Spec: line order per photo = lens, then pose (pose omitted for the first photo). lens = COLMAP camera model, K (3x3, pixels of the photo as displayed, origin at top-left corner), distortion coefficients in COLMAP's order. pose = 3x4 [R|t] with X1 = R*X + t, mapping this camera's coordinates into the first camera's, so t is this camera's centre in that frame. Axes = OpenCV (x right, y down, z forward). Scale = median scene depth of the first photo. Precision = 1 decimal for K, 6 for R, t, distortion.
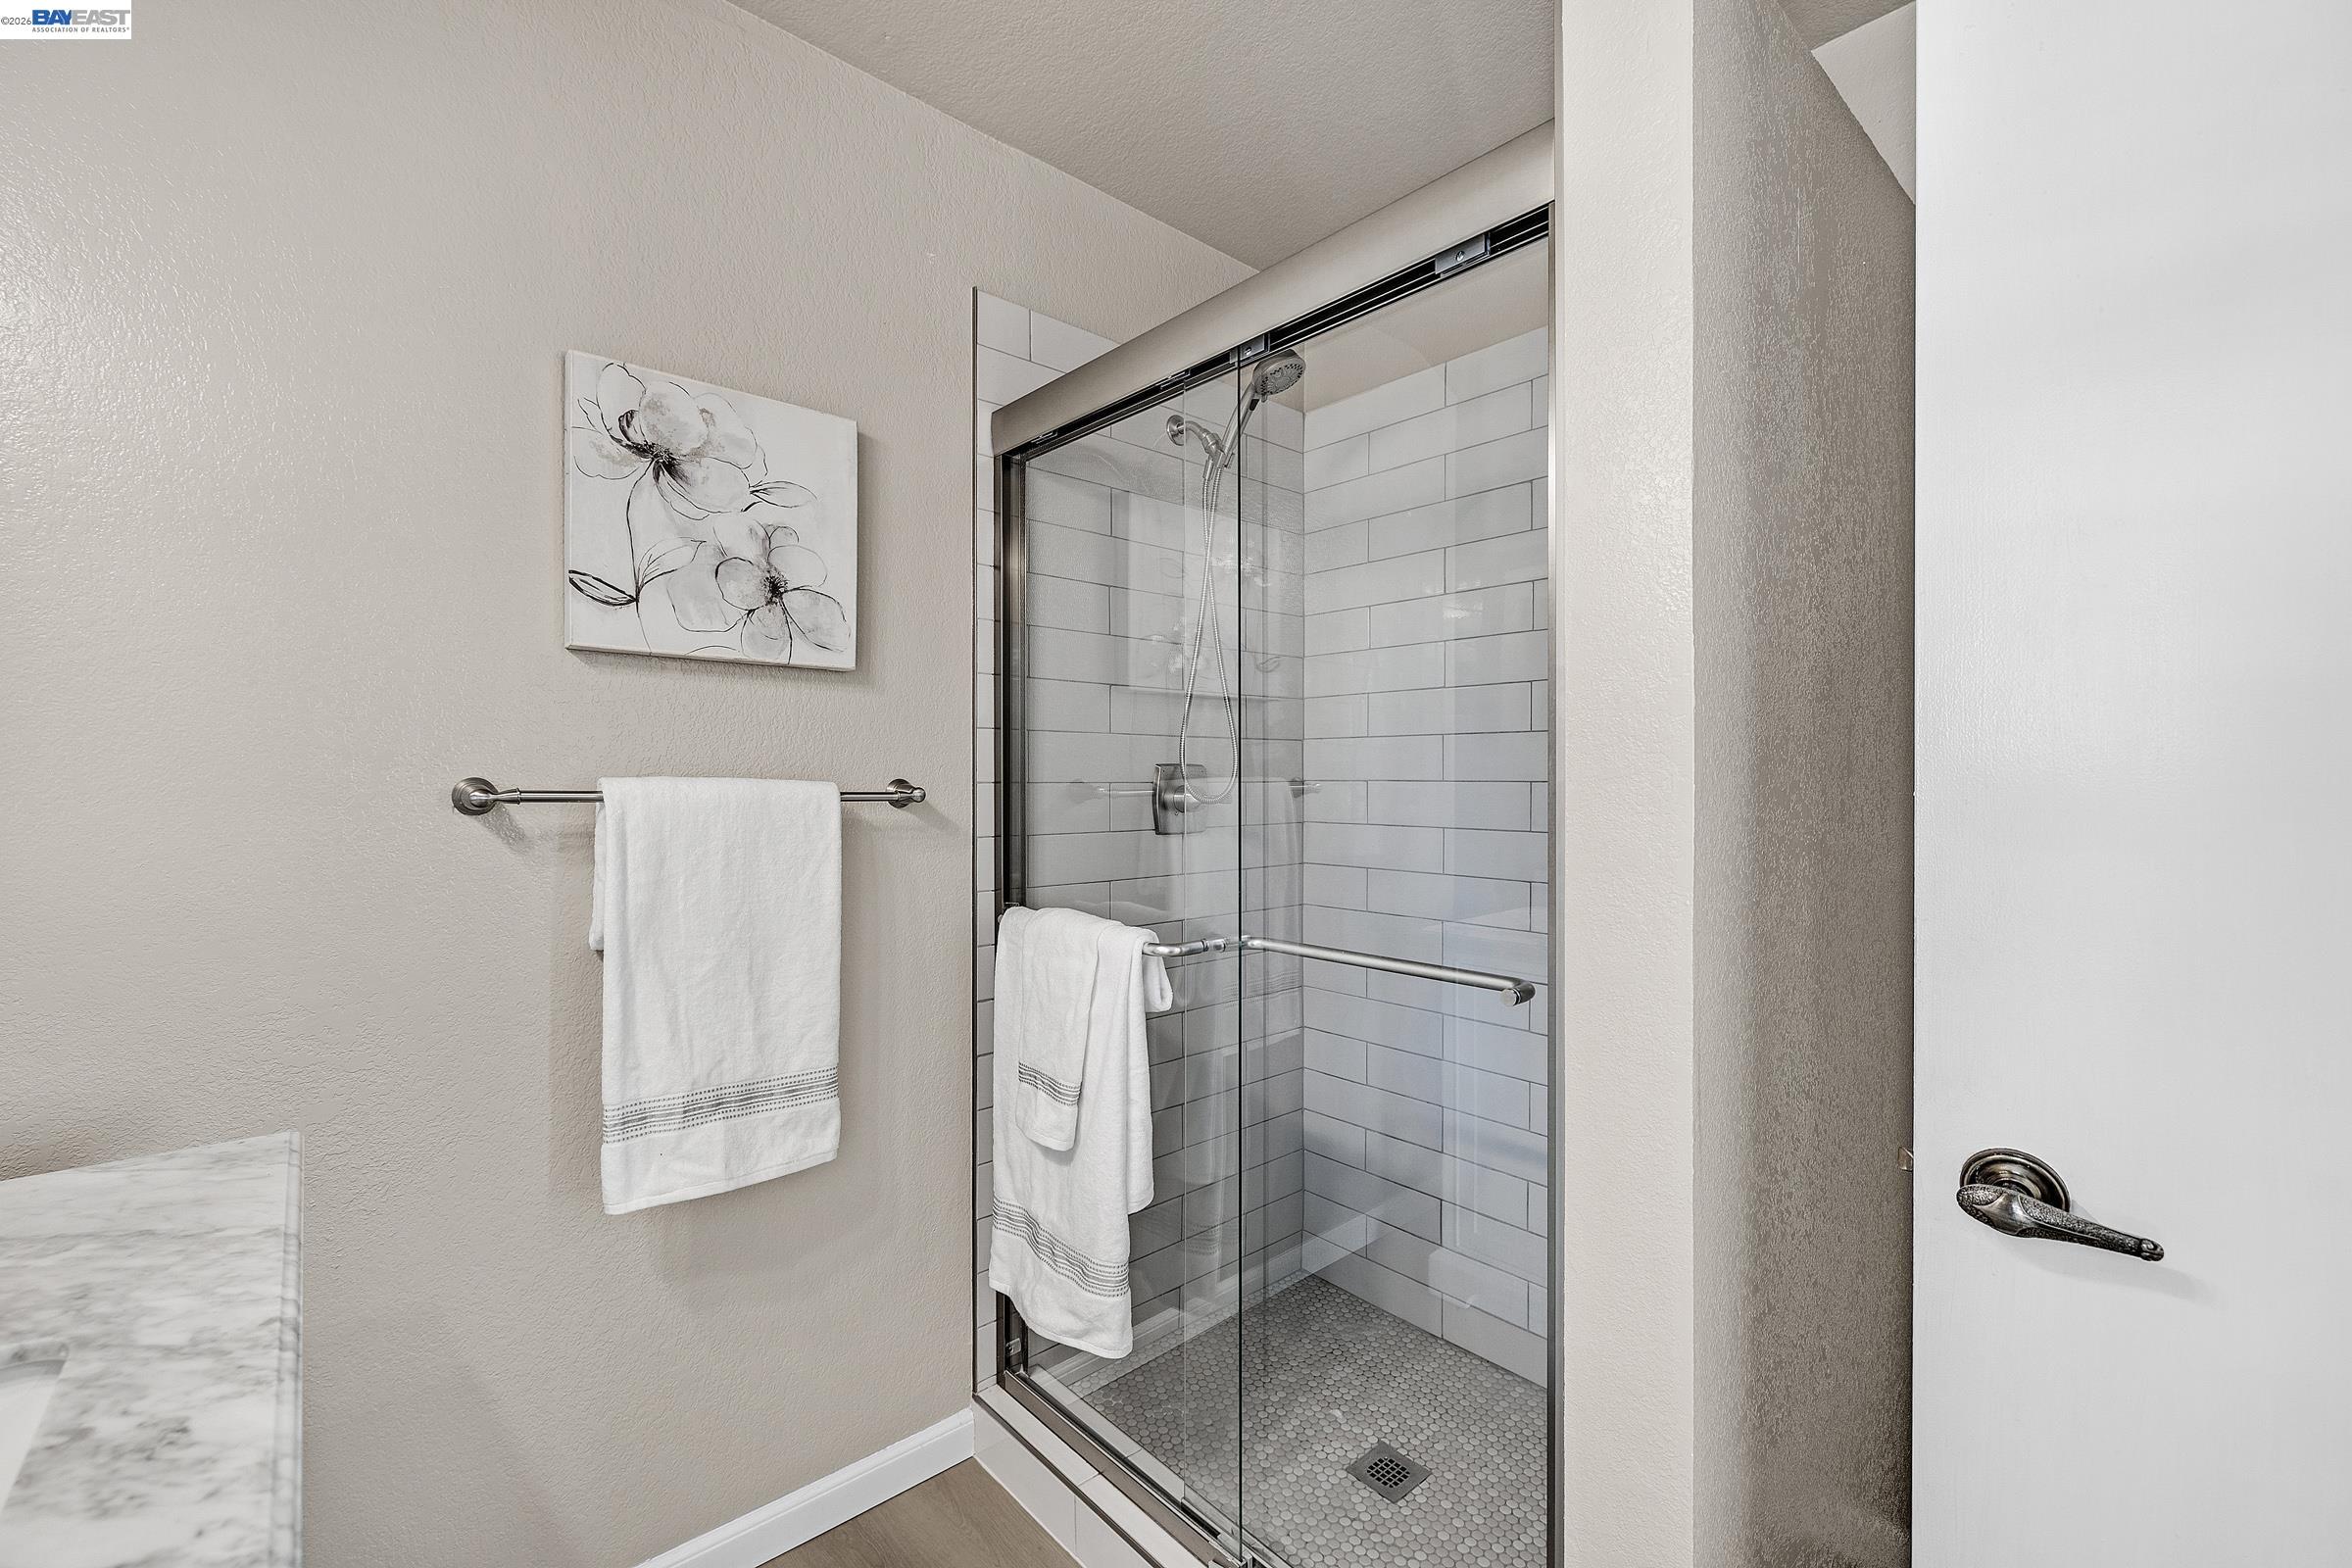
lens RADIAL K [[982.4, 0, 1173.3], [0, 982.4, 782.9], [0, 0, 1]] dist [0.000014, 0.000305]
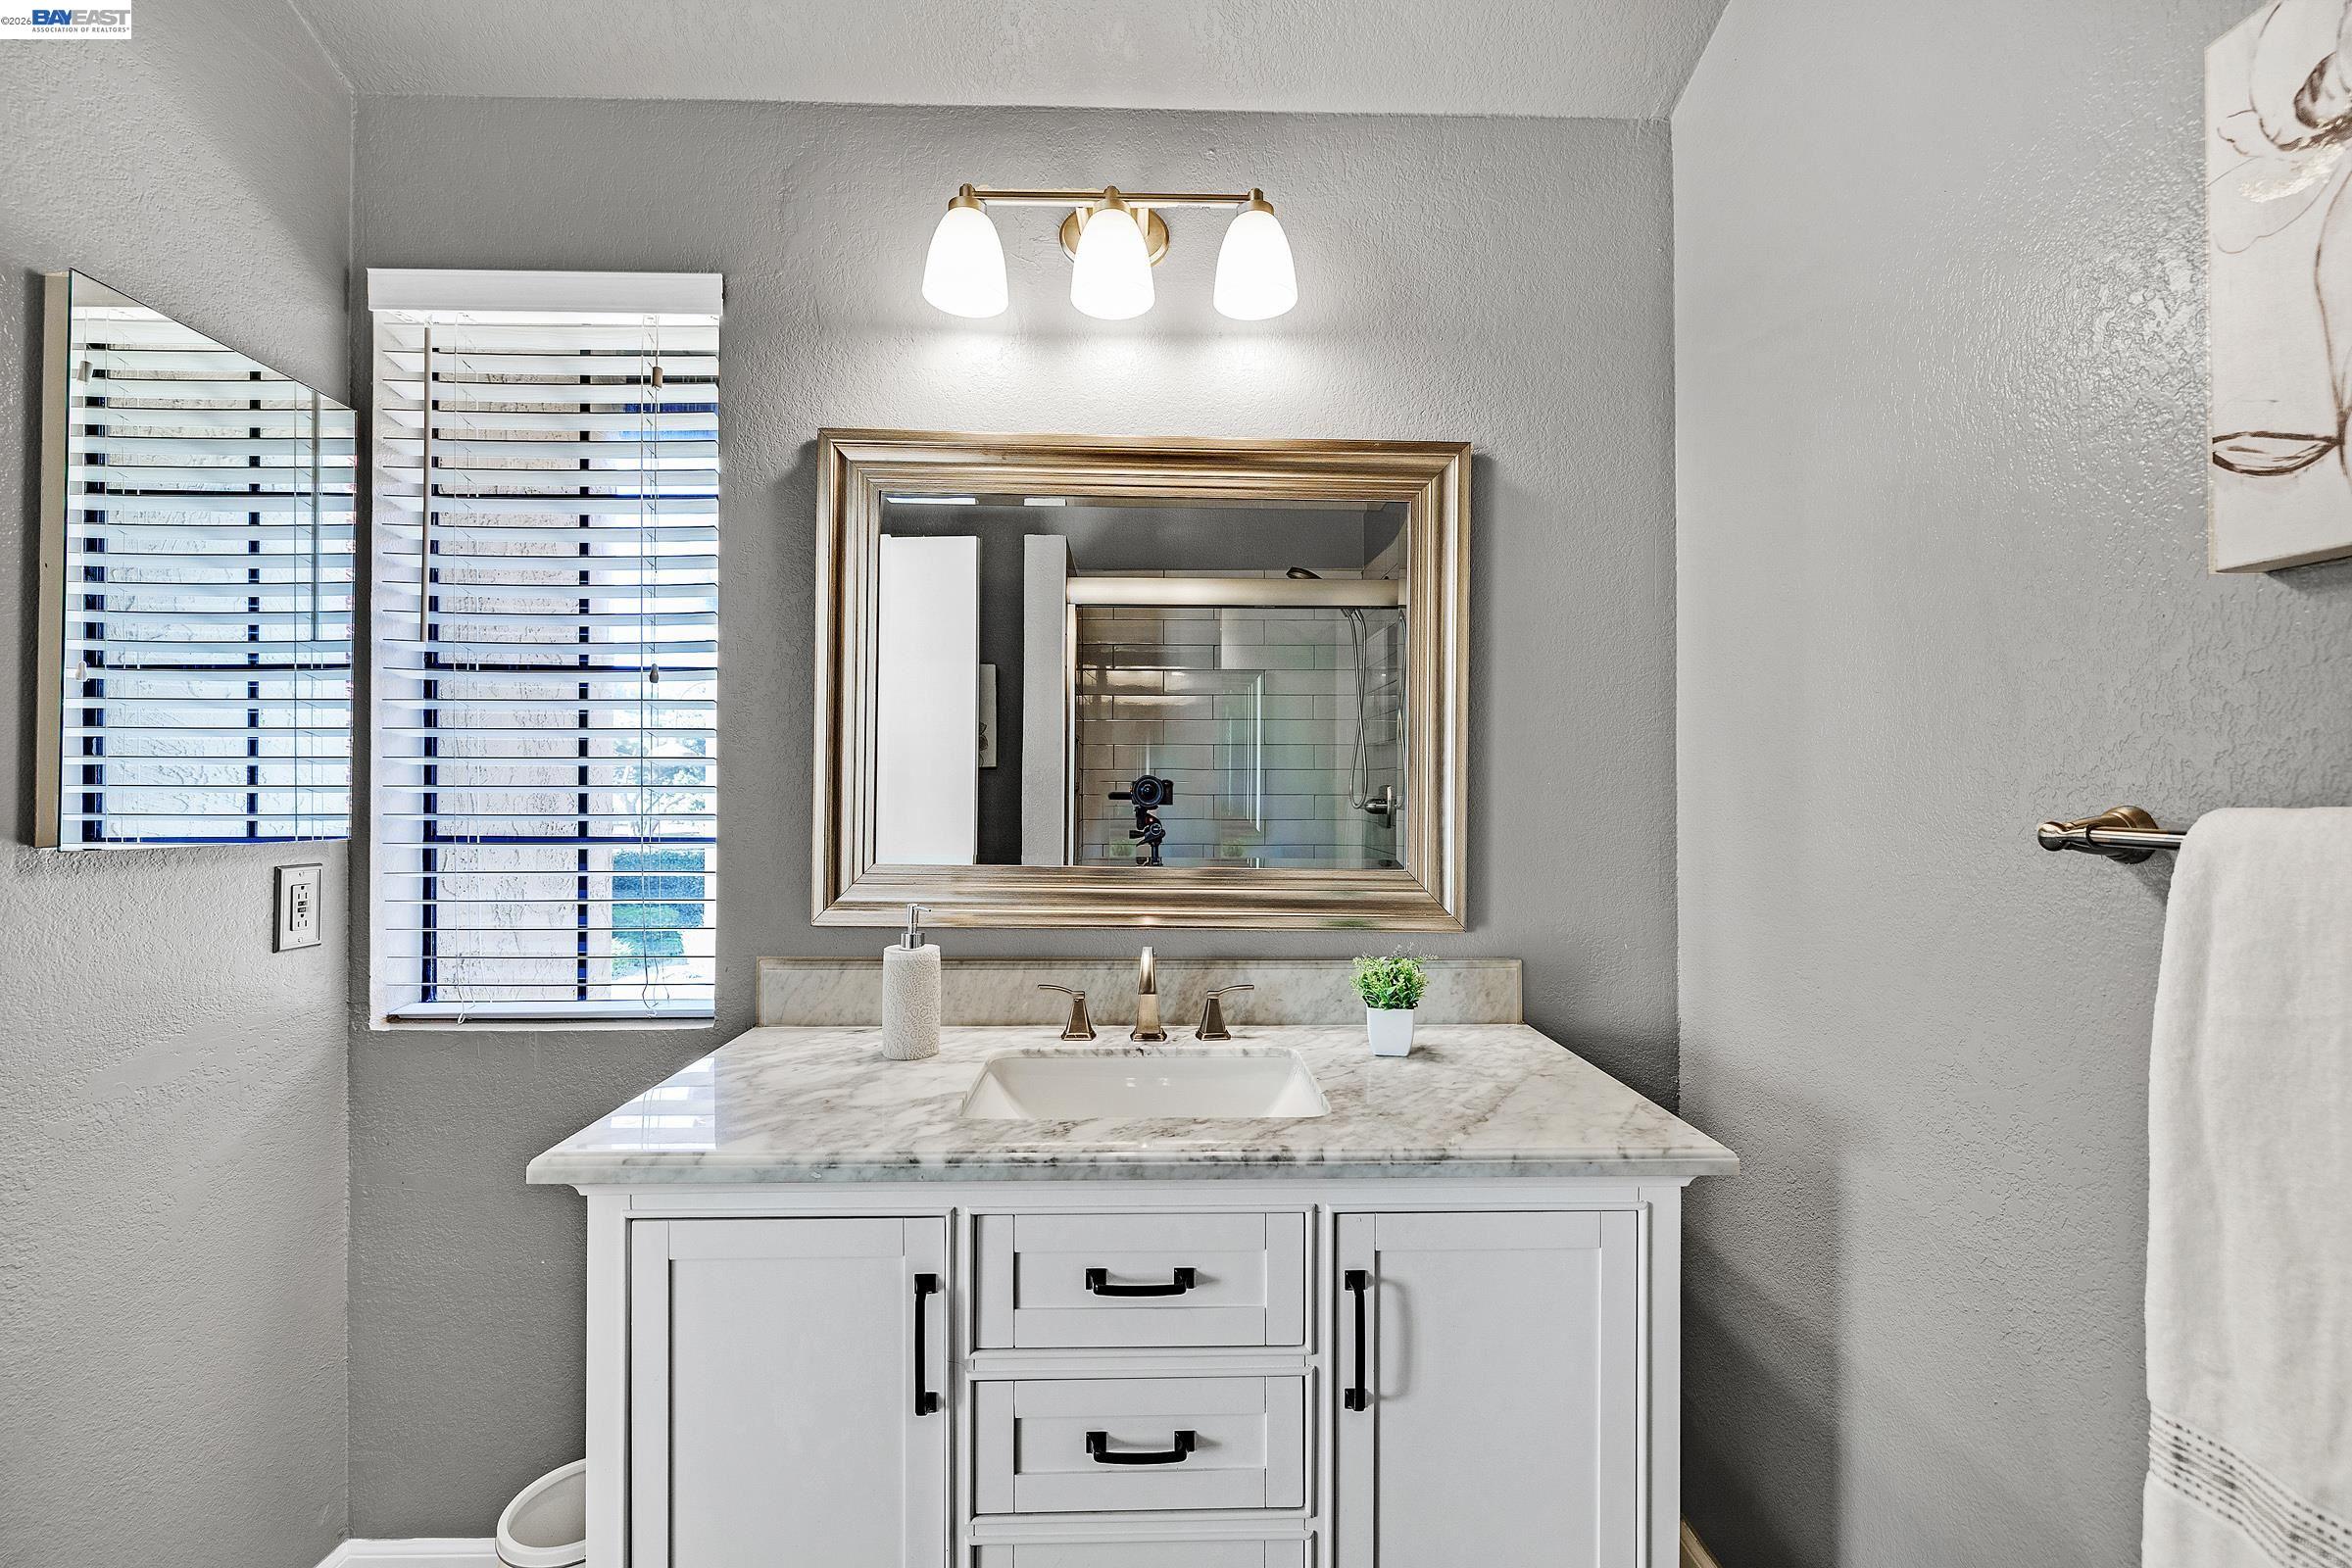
lens RADIAL K [[982.4, 0, 1169.5], [0, 982.4, 780.0], [0, 0, 1]] dist [0.000014, 0.000305]
pose [[-0.642328, -0.010782, -0.766354, 0.300361], [-0.006653, 0.999942, -0.008493, -0.018496], [0.766401, -0.000357, -0.642363, 1.363480]]
